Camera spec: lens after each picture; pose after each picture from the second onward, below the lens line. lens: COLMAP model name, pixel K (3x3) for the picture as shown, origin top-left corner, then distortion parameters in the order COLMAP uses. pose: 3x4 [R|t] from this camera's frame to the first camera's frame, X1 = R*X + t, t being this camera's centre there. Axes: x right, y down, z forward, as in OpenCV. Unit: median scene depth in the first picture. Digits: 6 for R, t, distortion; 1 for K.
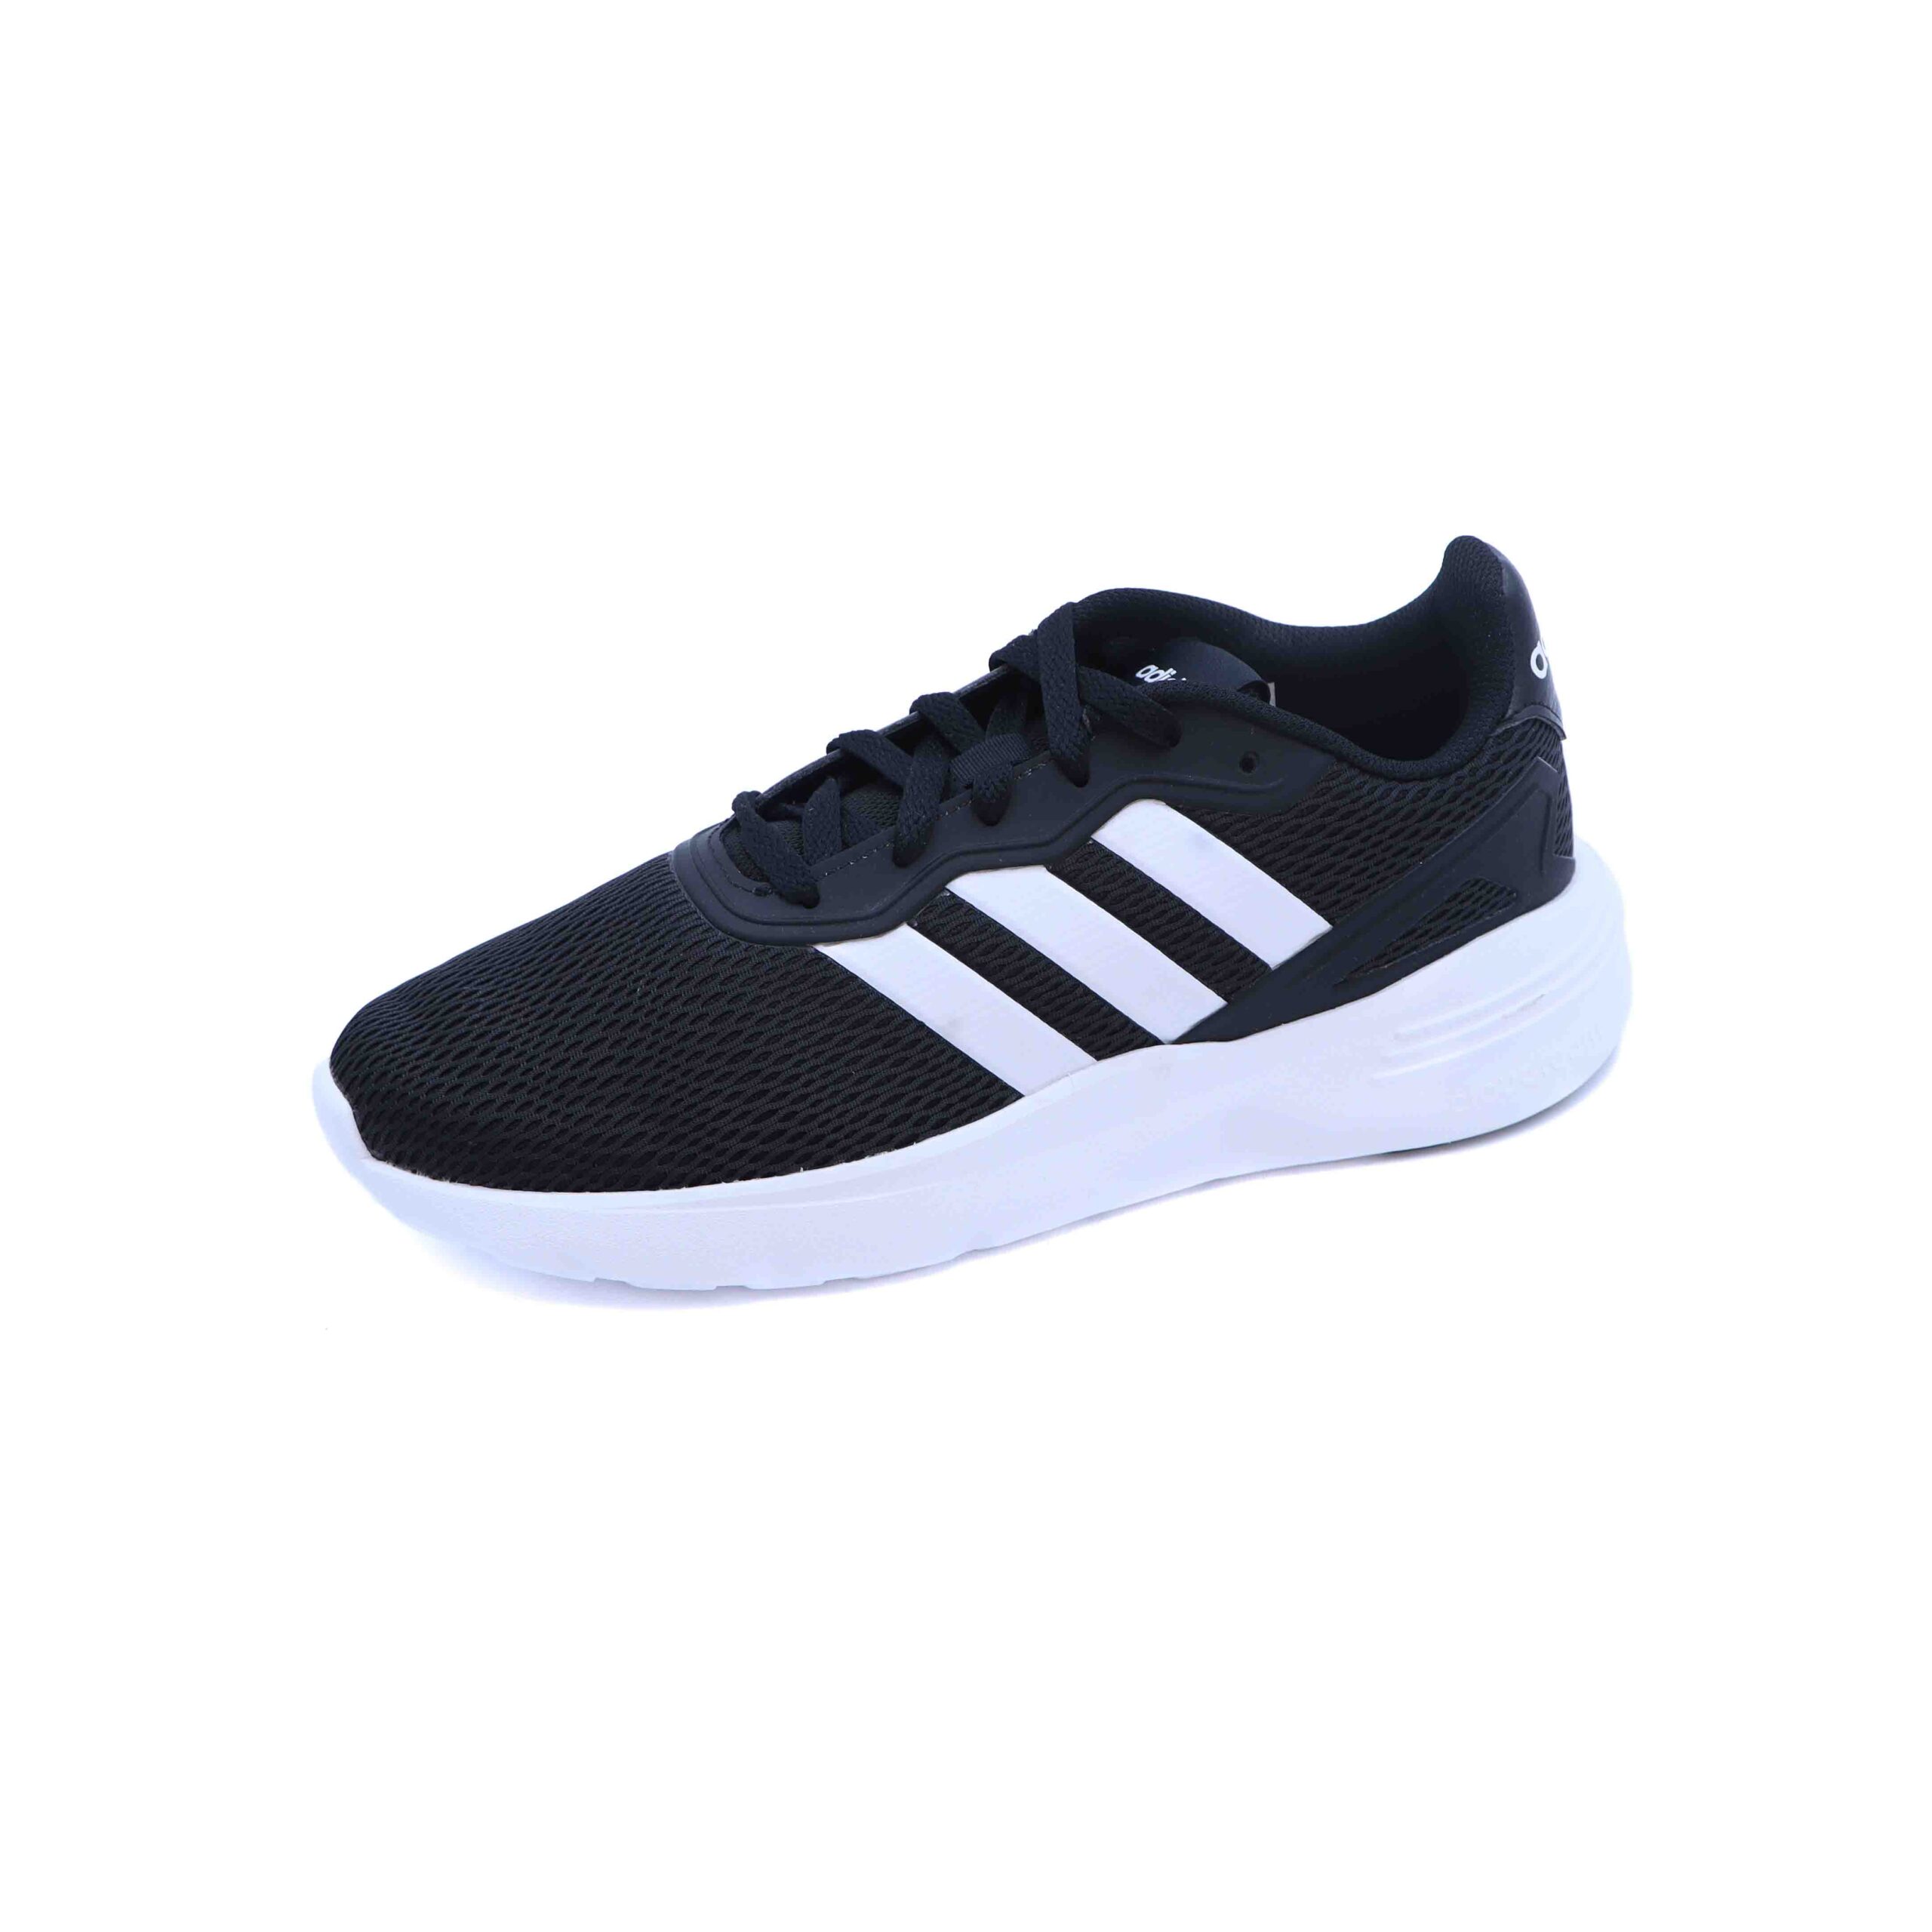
lens RADIAL K [[2877.3, 0, 967.2], [0, 2877.3, 966.3], [0, 0, 1]] dist [0.016123, 0.000000]
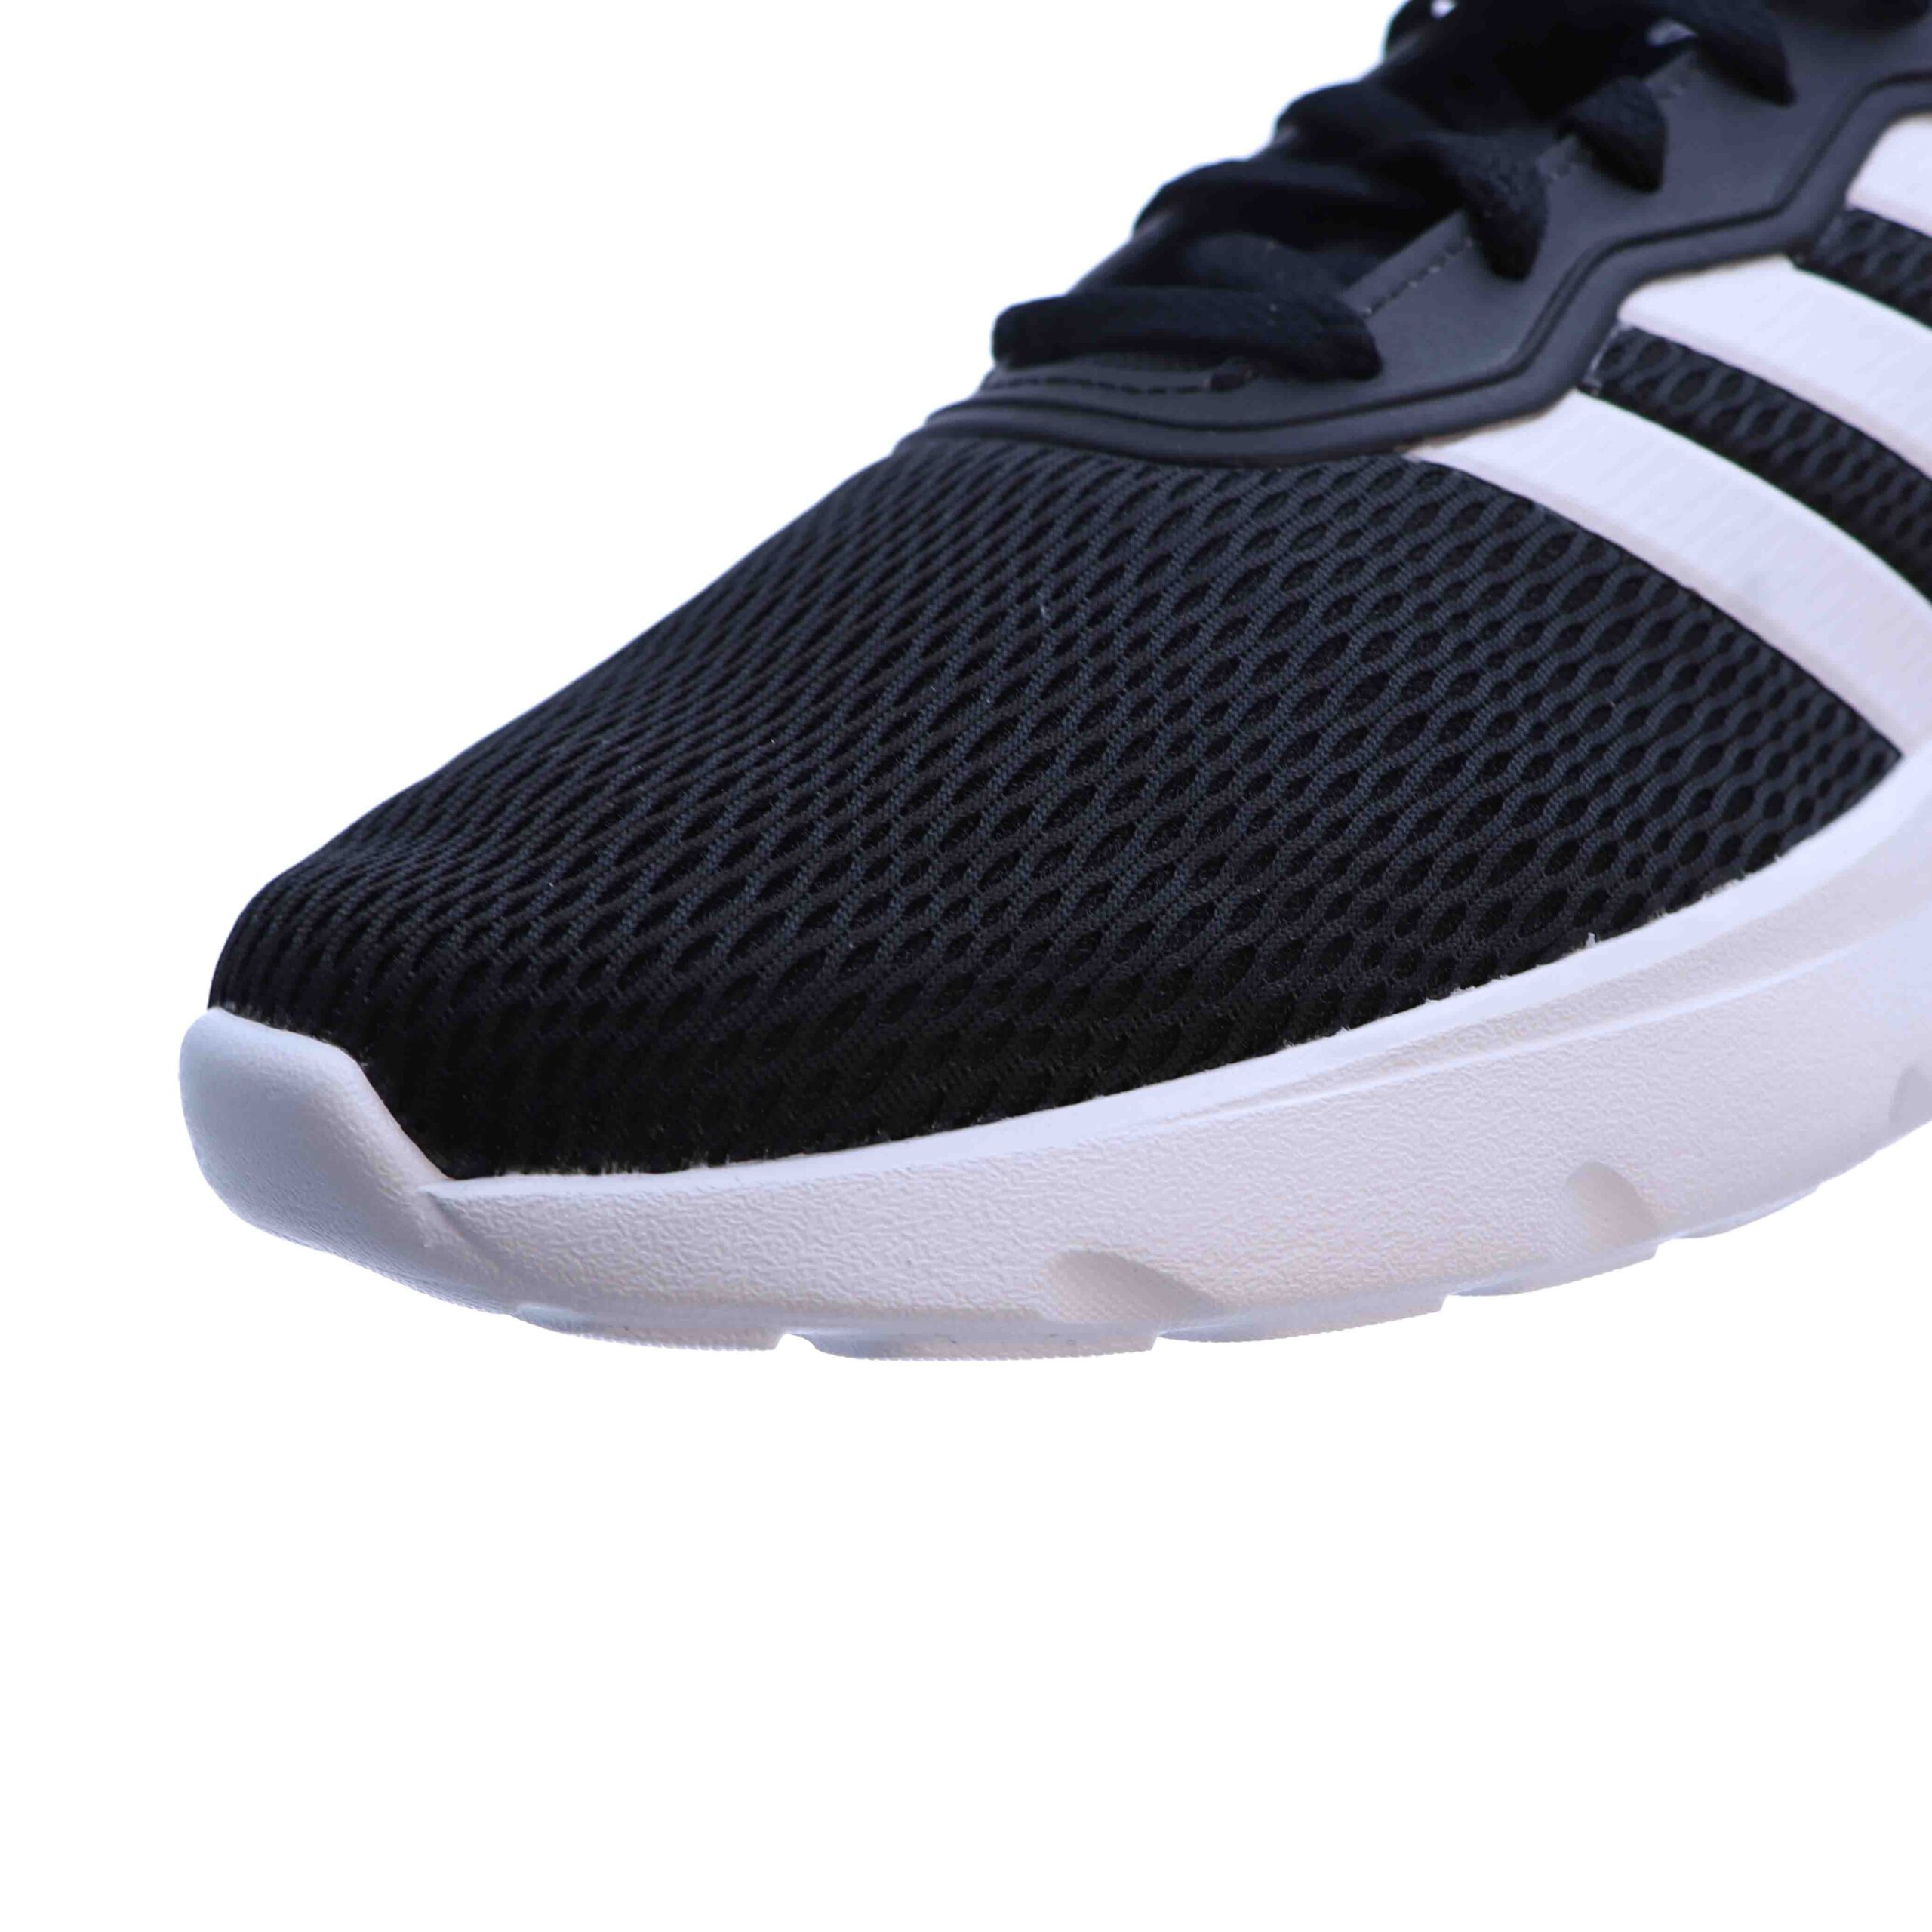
lens RADIAL K [[2877.3, 0, 968.6], [0, 2877.3, 965.9], [0, 0, 1]] dist [0.016123, 0.000000]
pose [[0.946149, -0.190850, 0.261493, -0.228552], [0.242487, 0.952956, -0.181866, 0.119152], [-0.214482, 0.235481, 0.947917, 0.628519]]
